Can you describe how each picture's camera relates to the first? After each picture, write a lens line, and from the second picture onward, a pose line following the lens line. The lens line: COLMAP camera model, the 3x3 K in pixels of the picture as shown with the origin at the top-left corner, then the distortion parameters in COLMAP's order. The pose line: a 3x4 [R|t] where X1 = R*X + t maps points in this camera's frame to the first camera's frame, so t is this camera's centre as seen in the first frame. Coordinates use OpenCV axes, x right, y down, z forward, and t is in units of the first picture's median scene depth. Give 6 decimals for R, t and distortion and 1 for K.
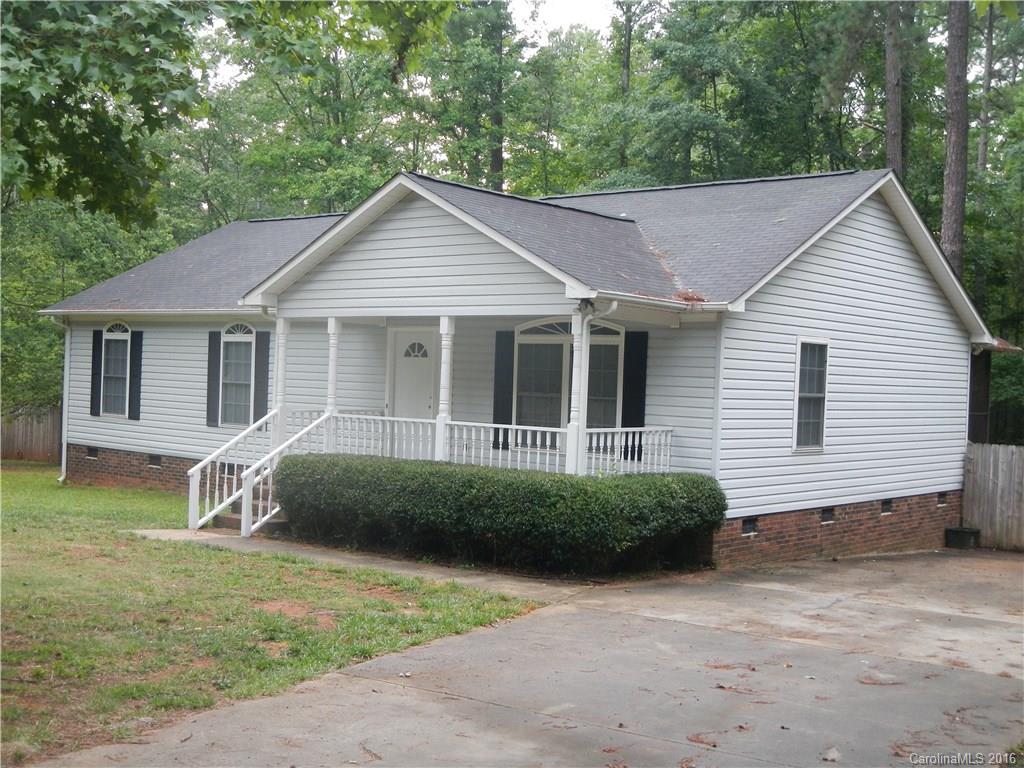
lens RADIAL K [[1240.7, 0, 512.7], [0, 1240.7, 386.2], [0, 0, 1]] dist [-0.014660, 0.000000]
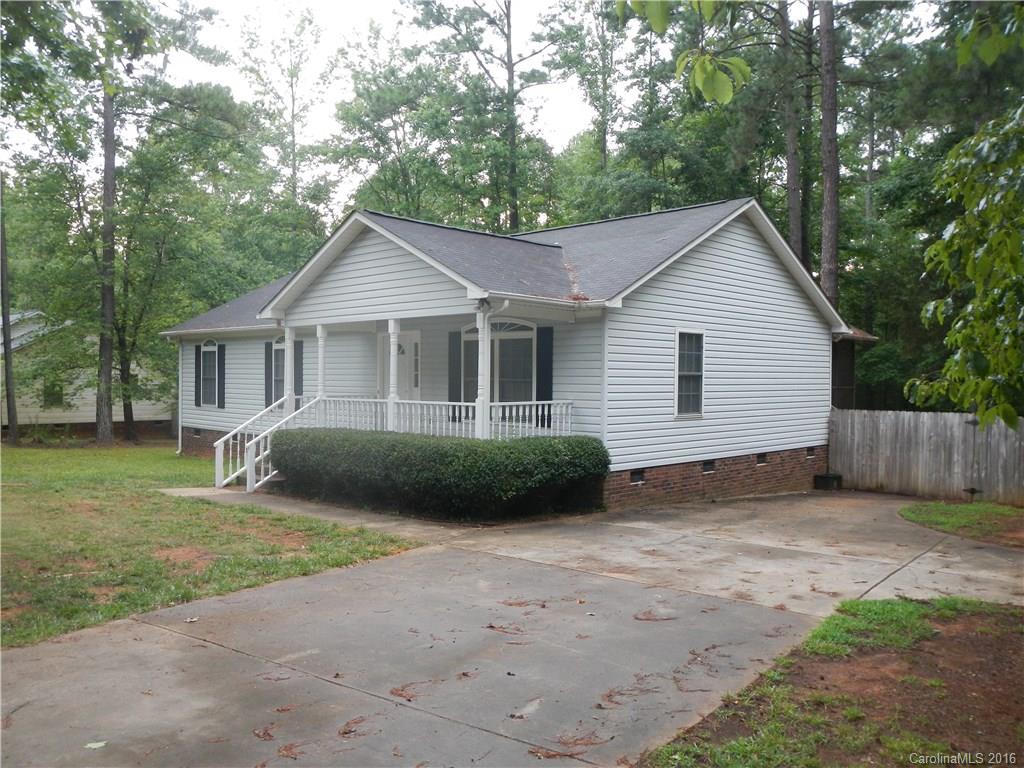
lens RADIAL K [[831.6, 0, 510.1], [0, 831.6, 385.3], [0, 0, 1]] dist [-0.018668, 0.006594]
pose [[0.997237, -0.027714, -0.068929, 0.112278], [0.027756, 0.999615, -0.000361, 0.014383], [0.068912, -0.001554, 0.997622, 0.126668]]
